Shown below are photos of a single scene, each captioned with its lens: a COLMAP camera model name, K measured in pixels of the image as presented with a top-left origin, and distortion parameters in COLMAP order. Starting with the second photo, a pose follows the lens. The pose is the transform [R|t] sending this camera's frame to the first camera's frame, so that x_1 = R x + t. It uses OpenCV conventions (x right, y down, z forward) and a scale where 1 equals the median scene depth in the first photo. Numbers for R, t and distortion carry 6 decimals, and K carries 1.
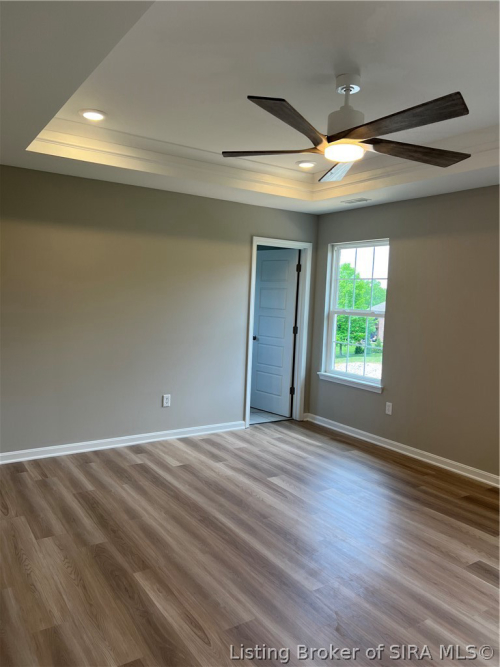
lens RADIAL K [[508.1, 0, 250.0], [0, 508.1, 333.5], [0, 0, 1]] dist [0.055335, -0.062076]
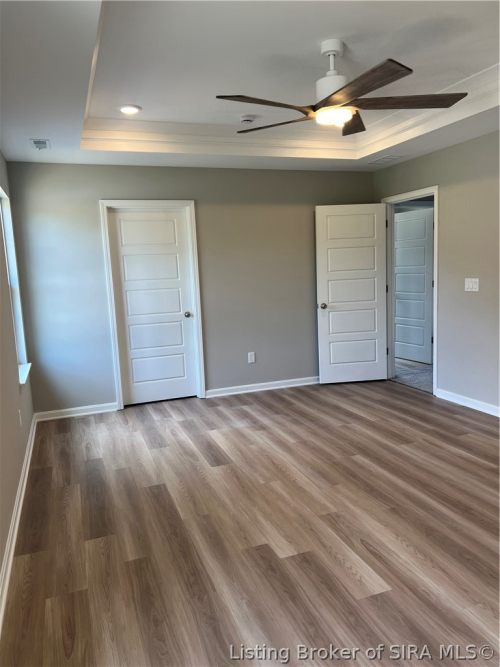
lens RADIAL K [[499.9, 0, 243.7], [0, 499.9, 334.4], [0, 0, 1]] dist [0.056811, -0.065446]
pose [[-0.969649, -0.033227, 0.242233, 0.071824], [0.021858, 0.974976, 0.221232, -0.111731], [-0.243522, 0.219812, -0.944658, 1.664017]]
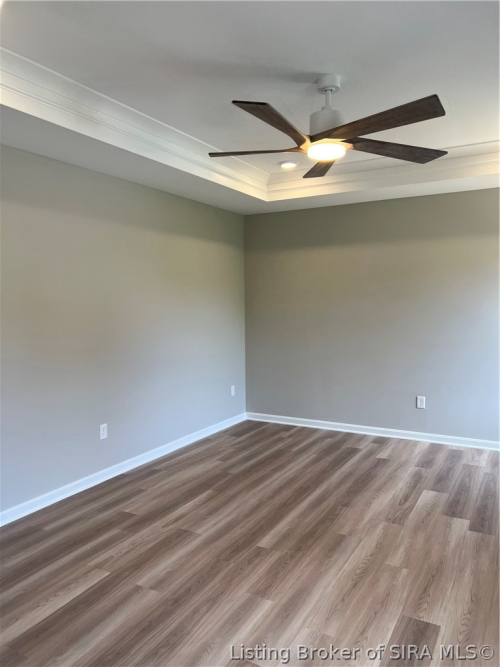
lens RADIAL K [[499.9, 0, 243.7], [0, 499.9, 334.4], [0, 0, 1]] dist [0.056811, -0.065446]
pose [[0.448277, 0.016325, -0.893745, 0.794133], [-0.042684, 0.999084, -0.003160, 0.018171], [0.892875, 0.039565, 0.448563, 0.309876]]
